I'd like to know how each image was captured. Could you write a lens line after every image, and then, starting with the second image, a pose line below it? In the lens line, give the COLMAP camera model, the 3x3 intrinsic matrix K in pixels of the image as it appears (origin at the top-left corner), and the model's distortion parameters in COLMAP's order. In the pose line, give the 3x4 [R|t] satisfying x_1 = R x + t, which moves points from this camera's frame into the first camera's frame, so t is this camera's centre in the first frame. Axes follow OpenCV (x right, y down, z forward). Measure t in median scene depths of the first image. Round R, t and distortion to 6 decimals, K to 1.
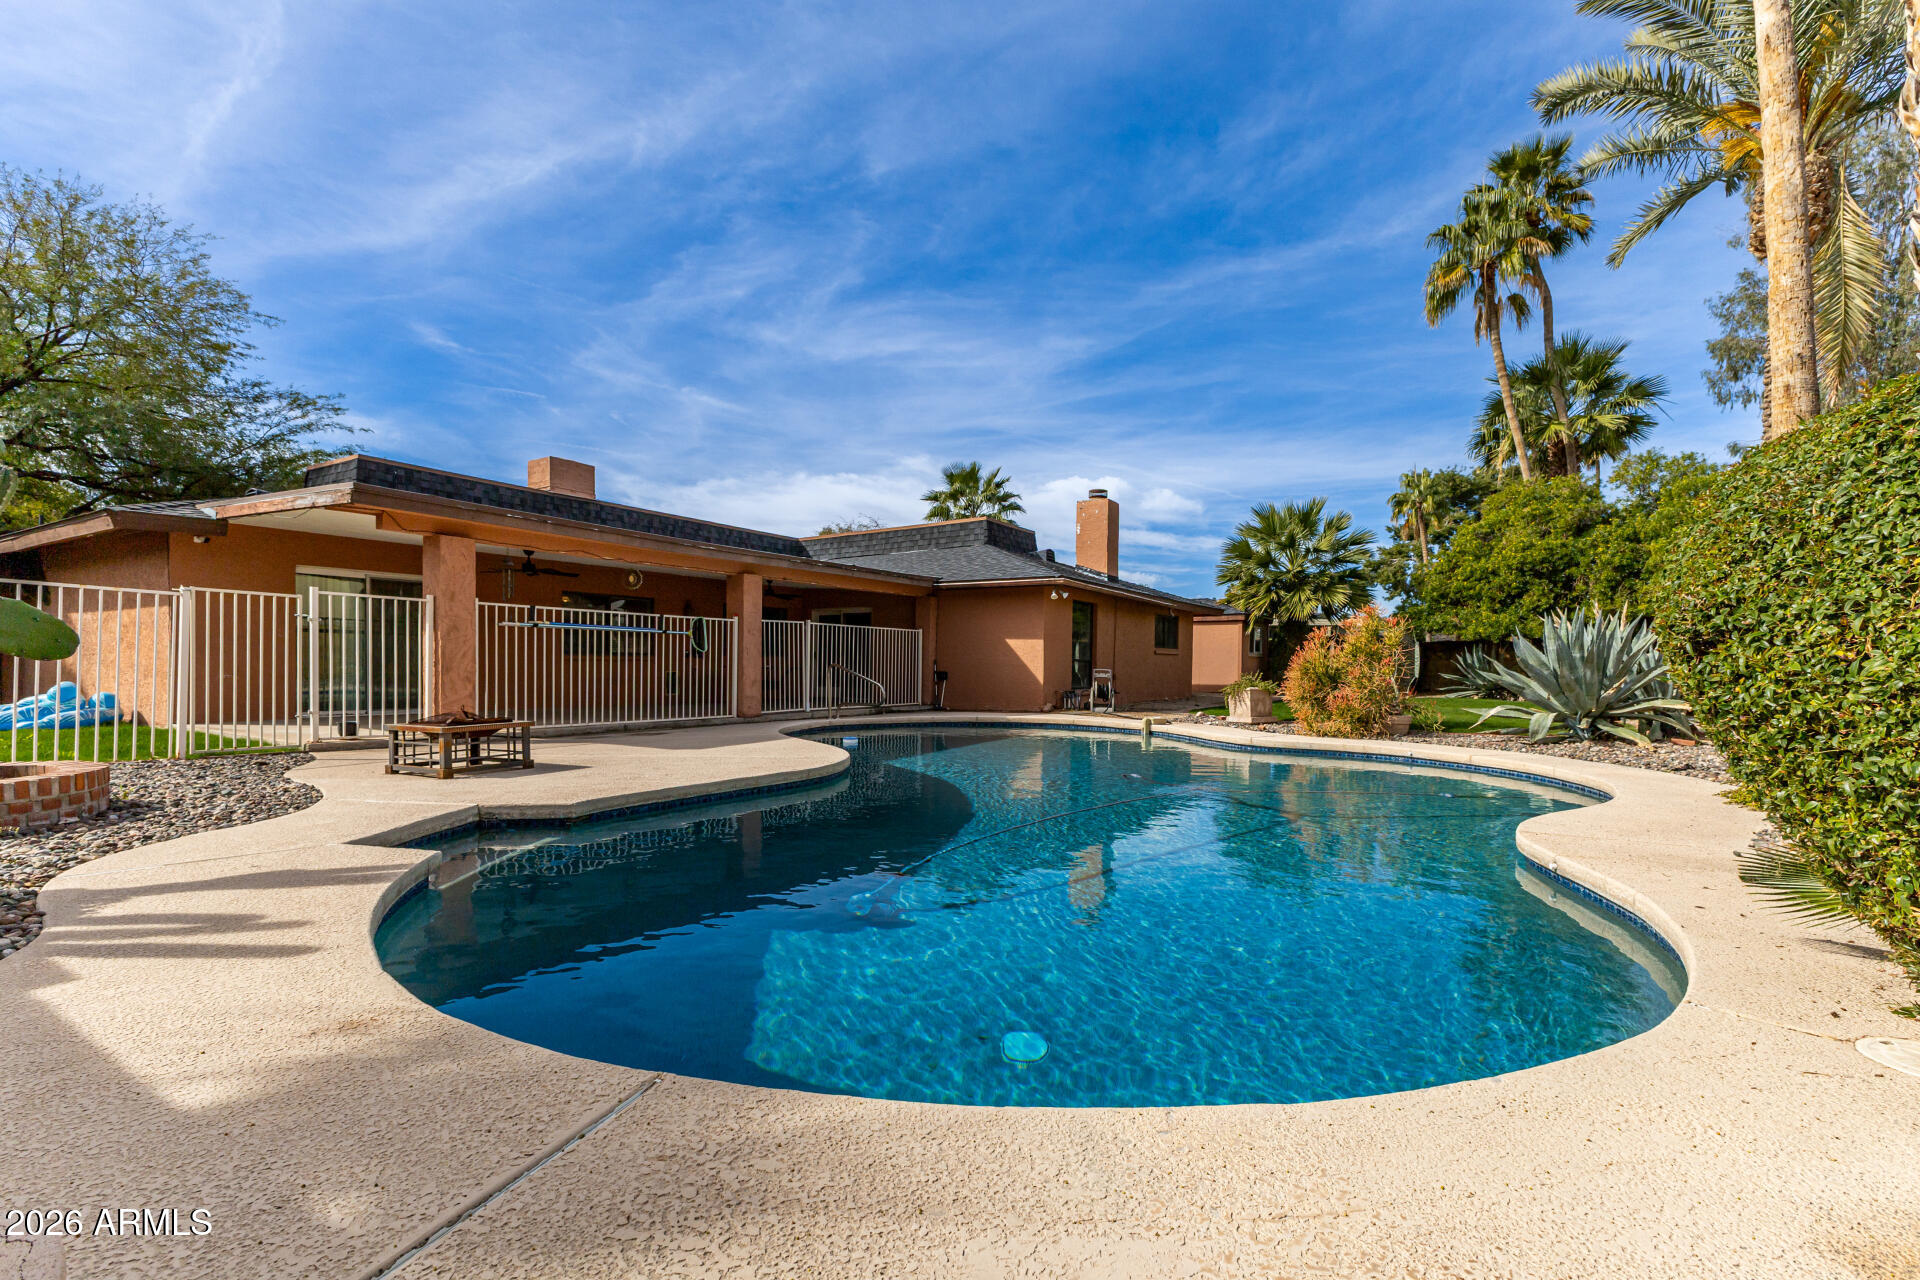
lens RADIAL K [[833.8, 0, 988.6], [0, 833.8, 690.3], [0, 0, 1]] dist [0.014184, -0.004437]
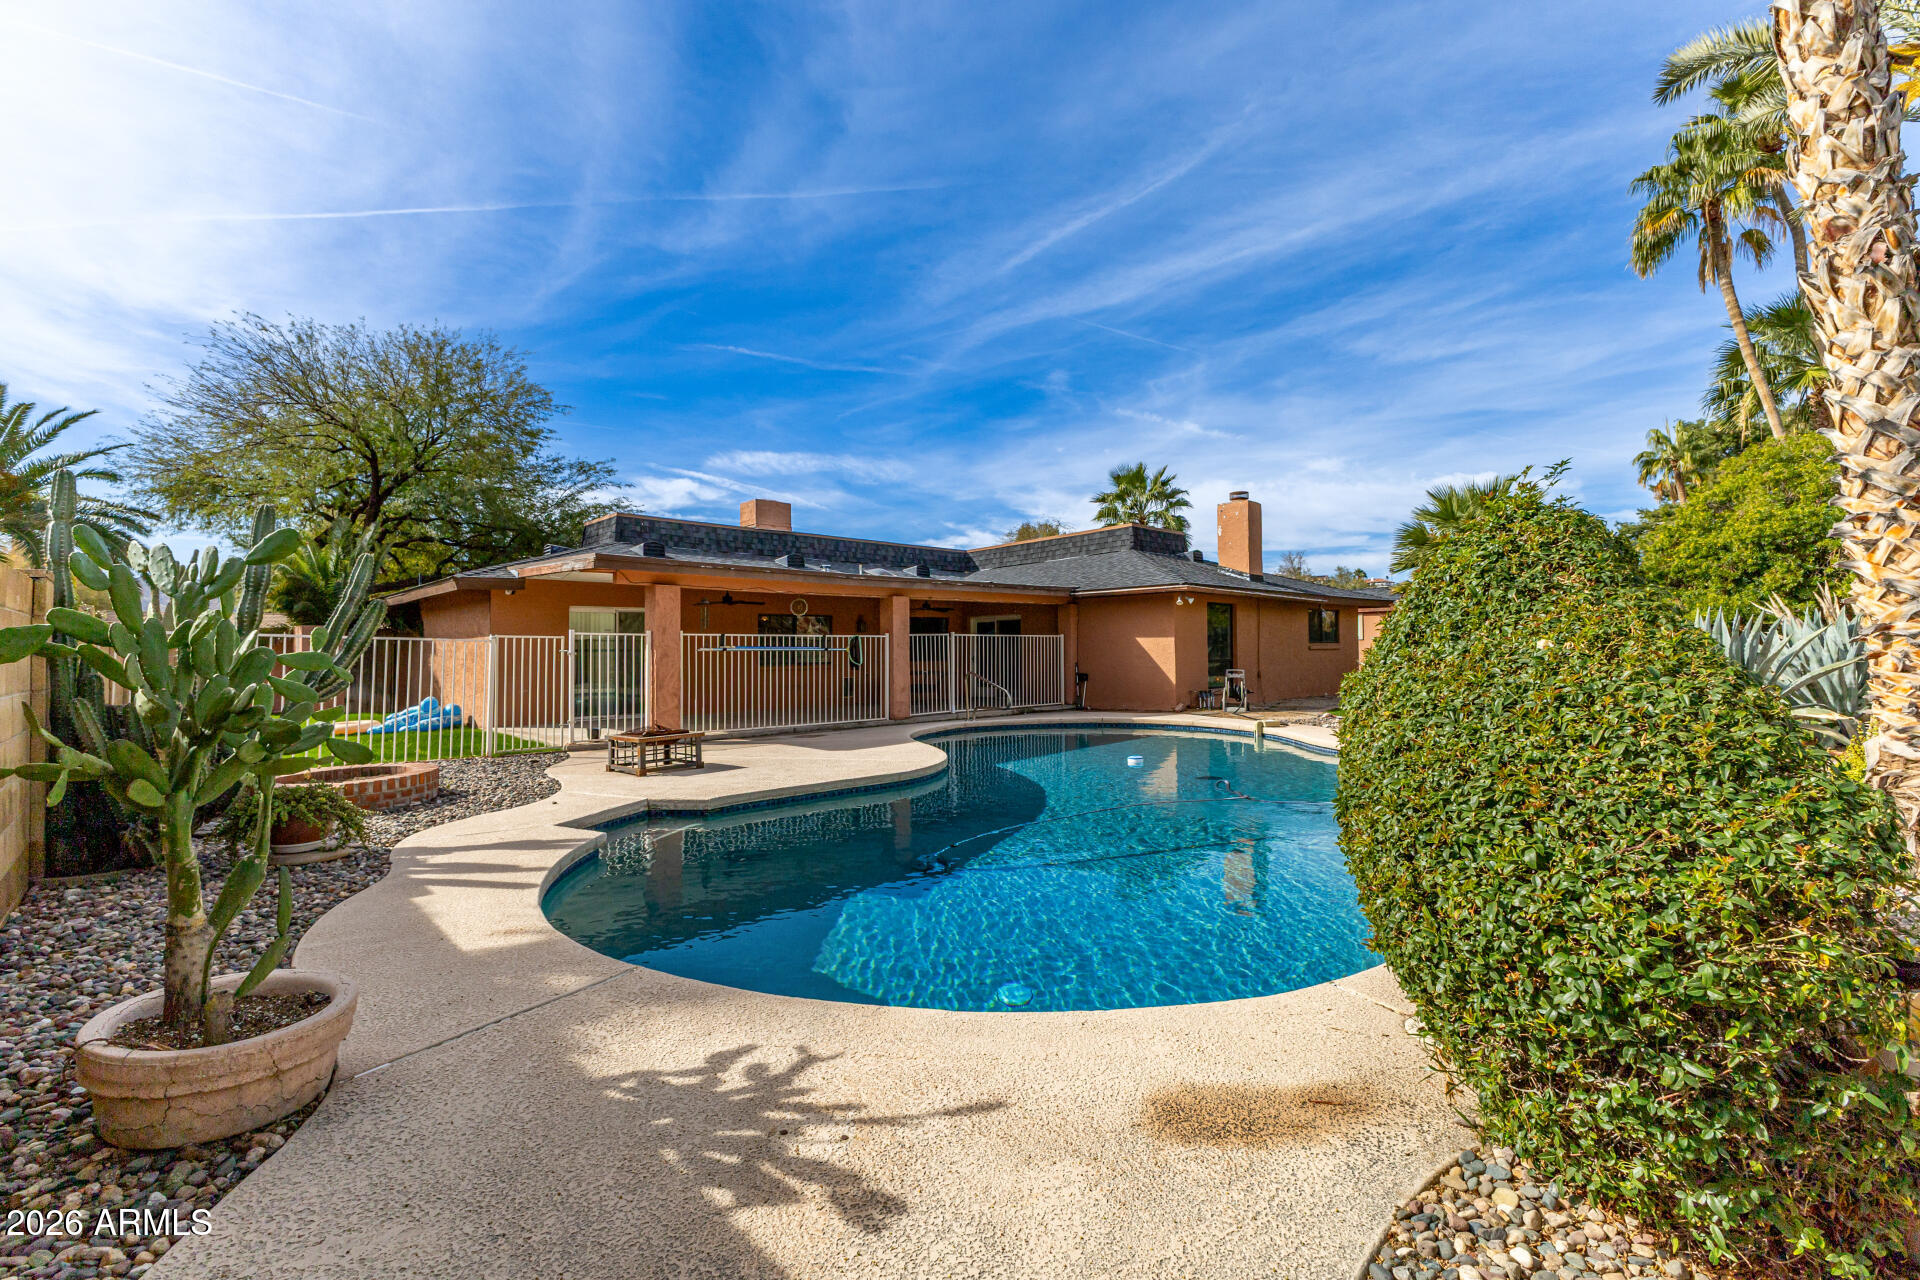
lens RADIAL K [[833.8, 0, 977.6], [0, 833.8, 638.7], [0, 0, 1]] dist [0.014184, -0.004437]
pose [[0.965126, -0.025526, -0.260540, 0.094042], [0.013593, 0.998779, -0.047499, -0.017962], [0.261434, 0.042301, 0.964294, -0.068536]]
